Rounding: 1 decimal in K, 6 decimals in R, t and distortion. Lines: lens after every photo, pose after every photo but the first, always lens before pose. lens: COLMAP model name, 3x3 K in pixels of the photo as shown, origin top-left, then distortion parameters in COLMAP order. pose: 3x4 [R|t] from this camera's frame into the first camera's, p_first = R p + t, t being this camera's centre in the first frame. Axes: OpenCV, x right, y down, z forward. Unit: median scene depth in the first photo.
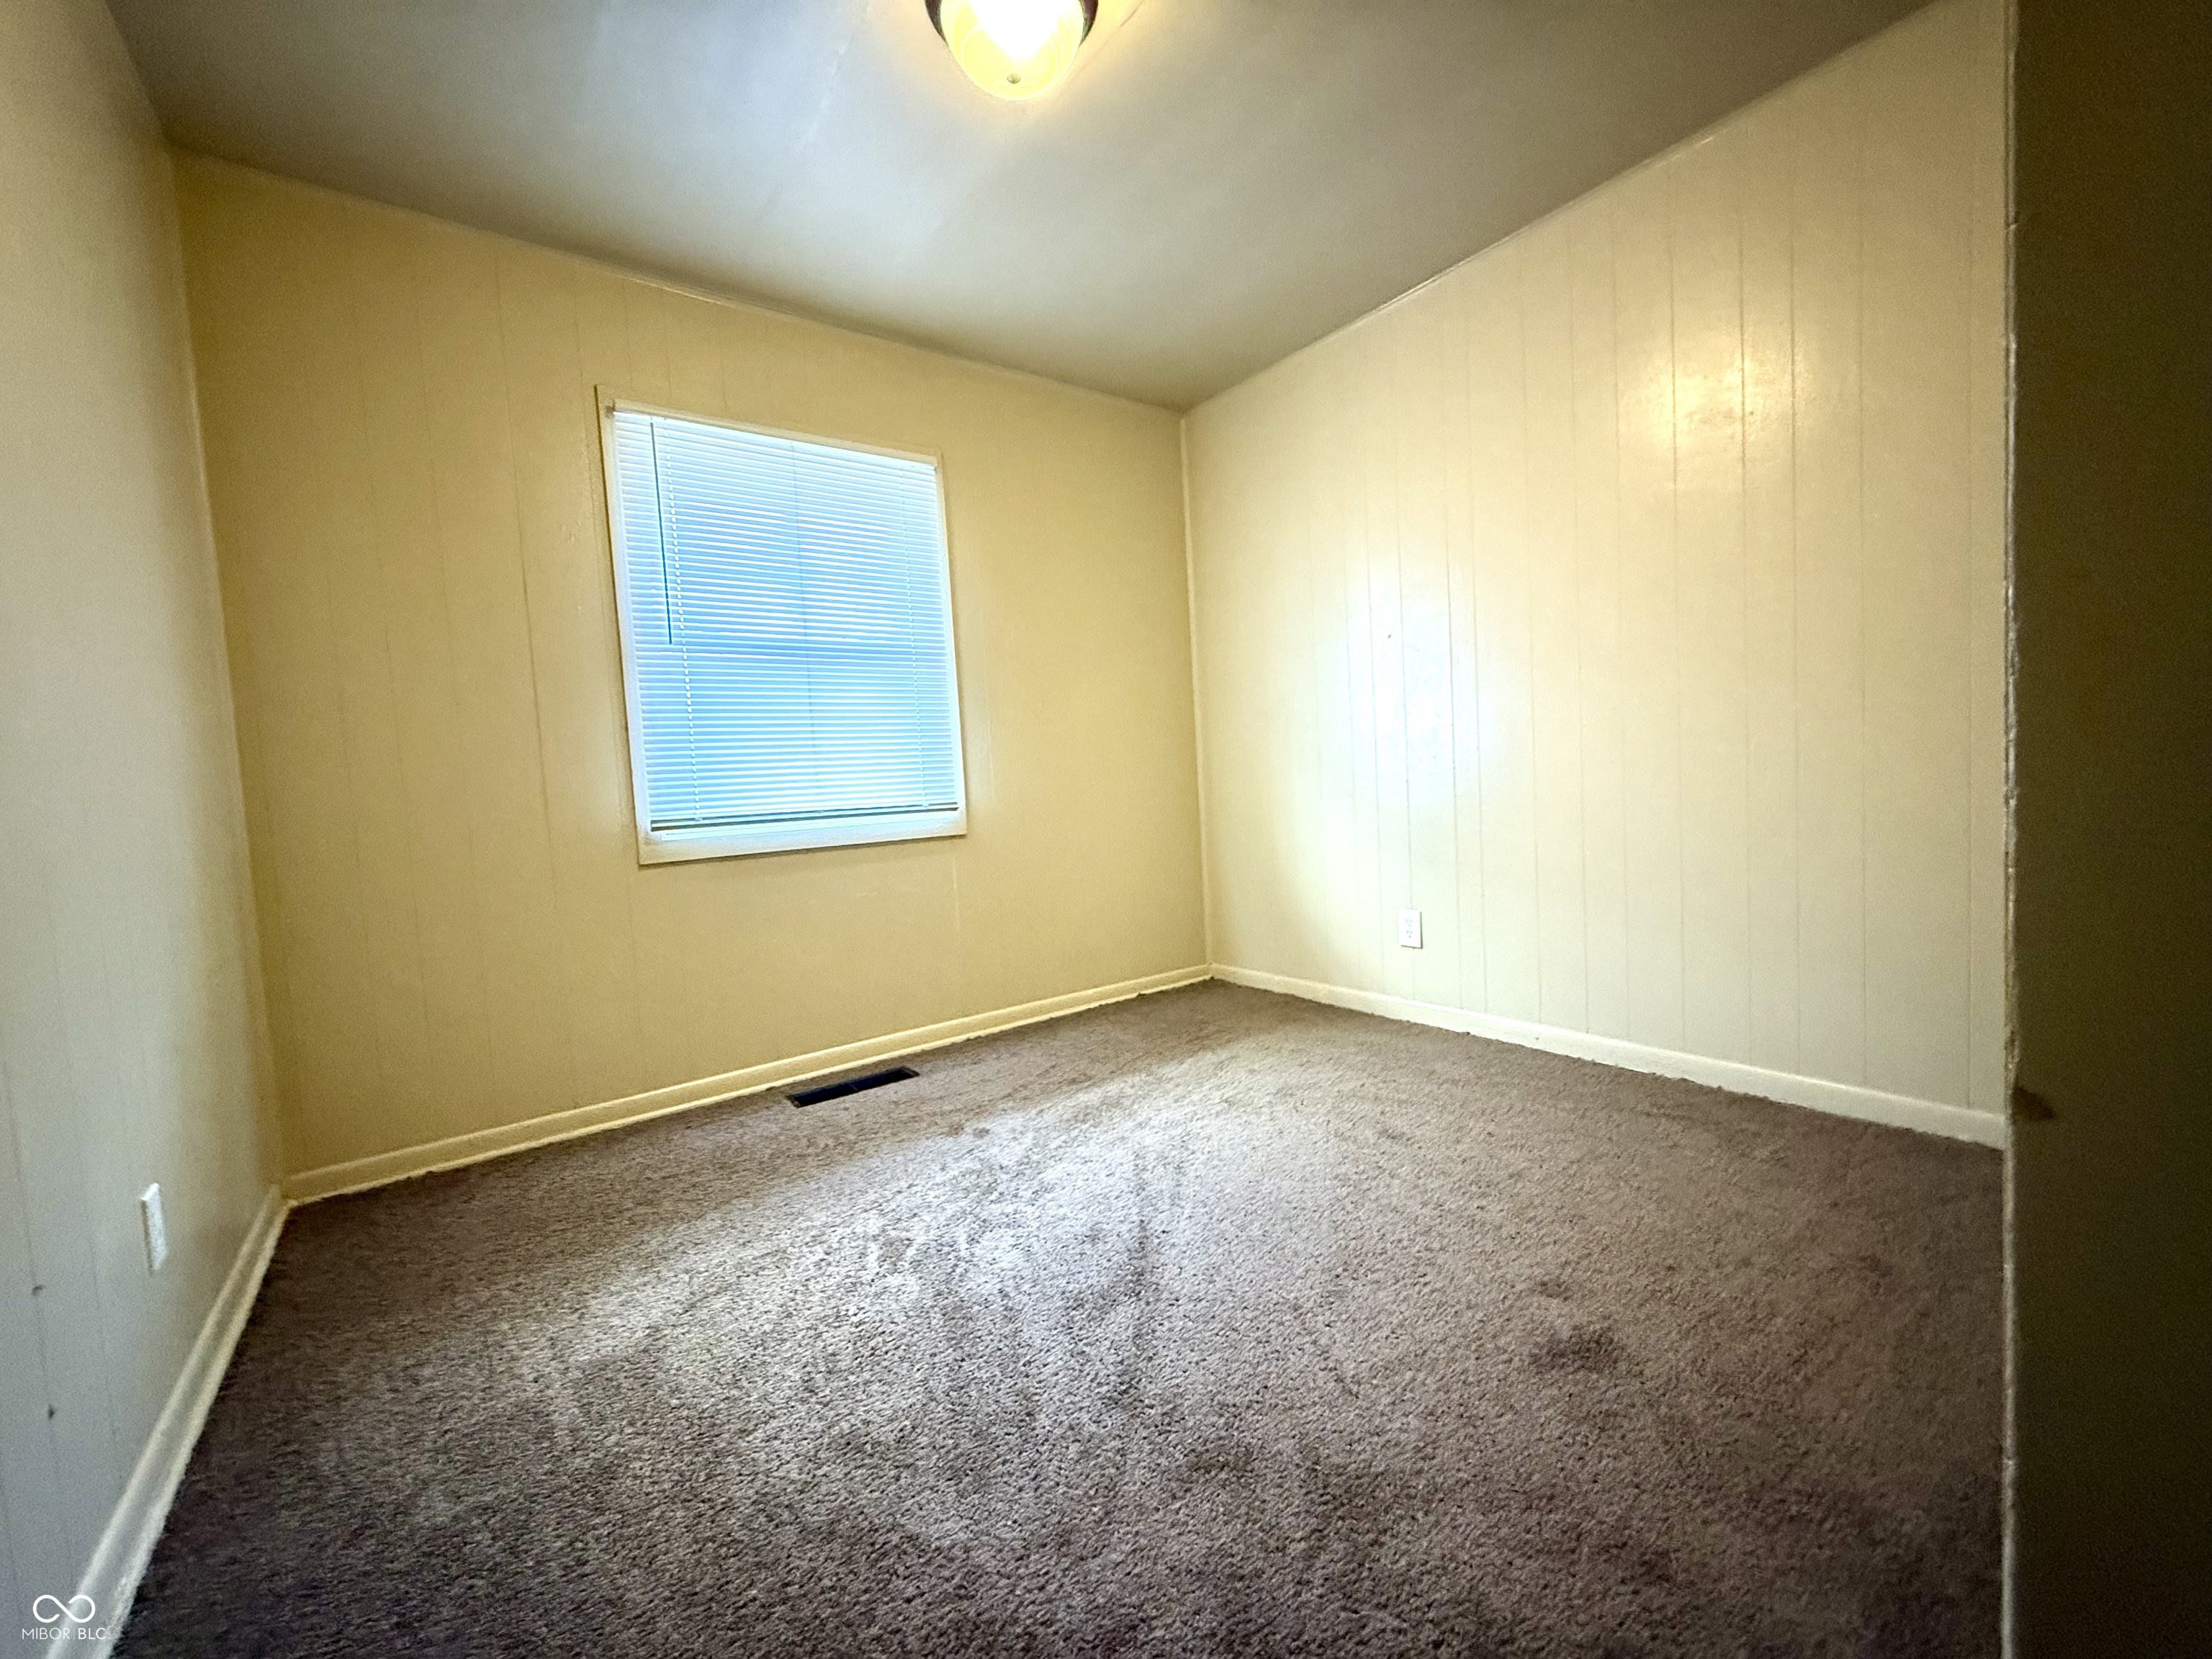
lens RADIAL K [[878.5, 0, 1117.1], [0, 878.5, 827.2], [0, 0, 1]] dist [0.001258, -0.000016]
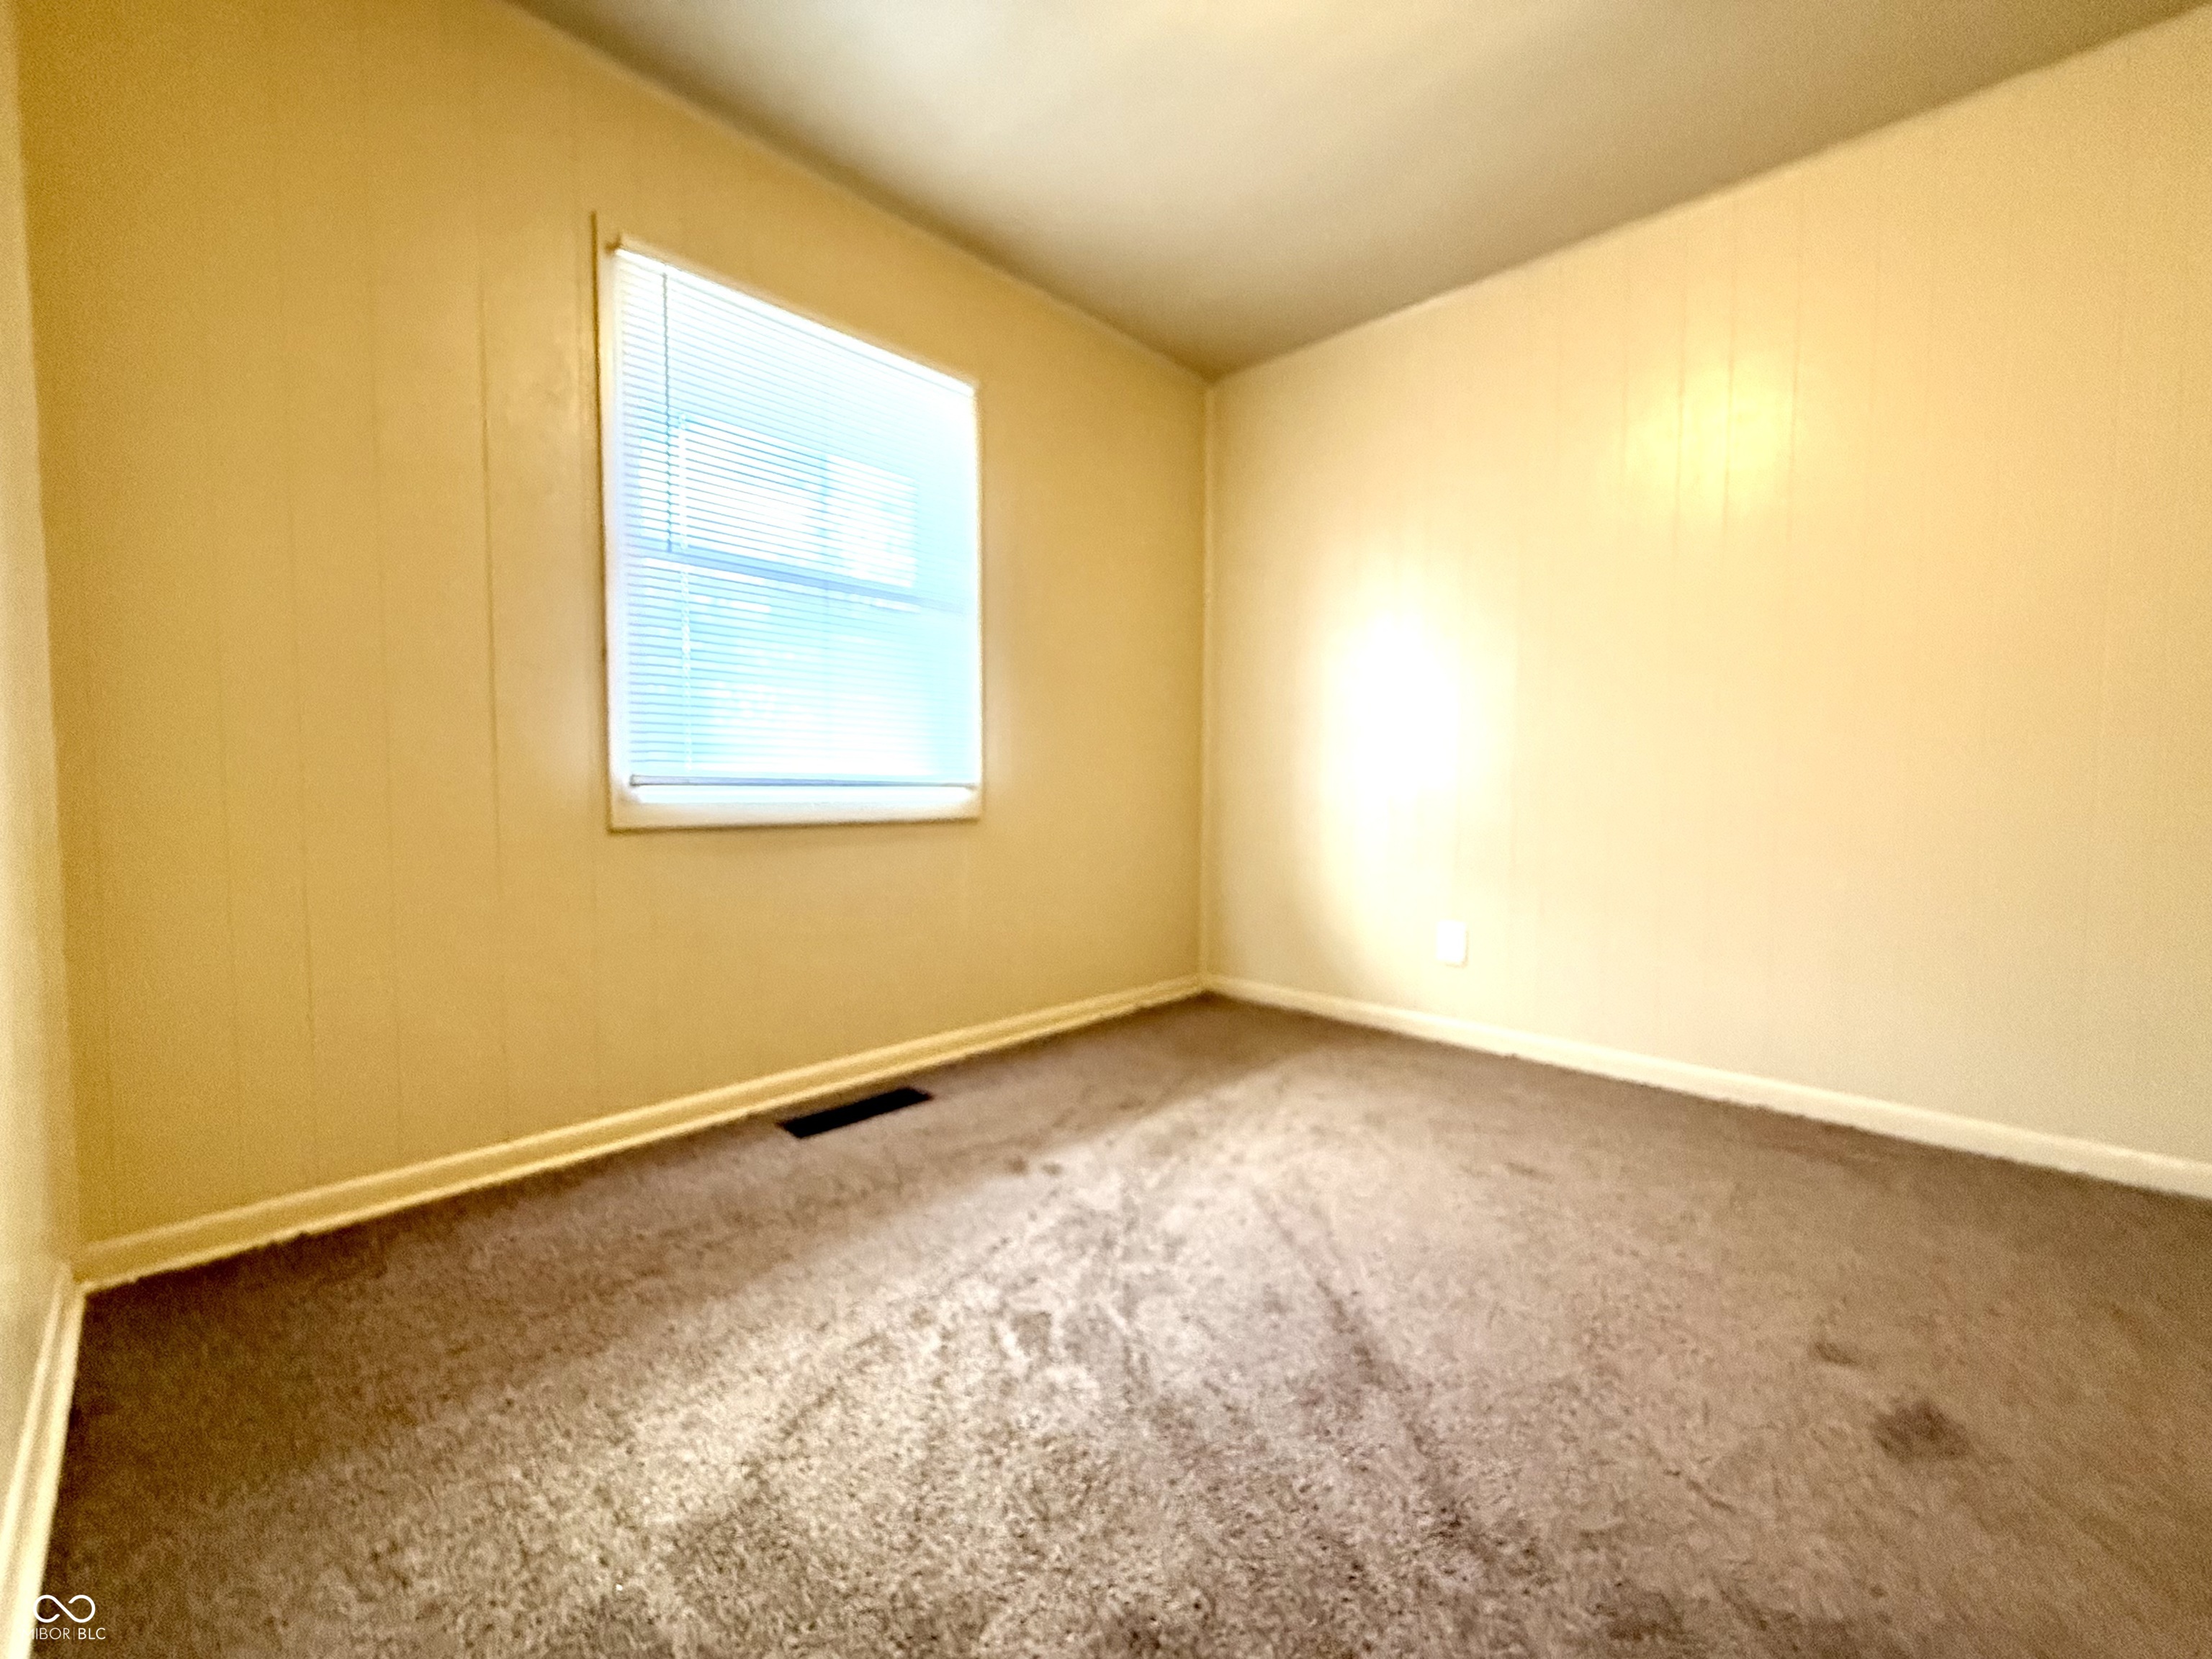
lens RADIAL K [[878.5, 0, 1098.7], [0, 878.5, 829.9], [0, 0, 1]] dist [0.001258, -0.000016]
pose [[0.983222, 0.056351, 0.173491, -0.321624], [-0.054792, 0.998403, -0.013765, 0.038750], [-0.173990, 0.004028, 0.984739, 0.194406]]
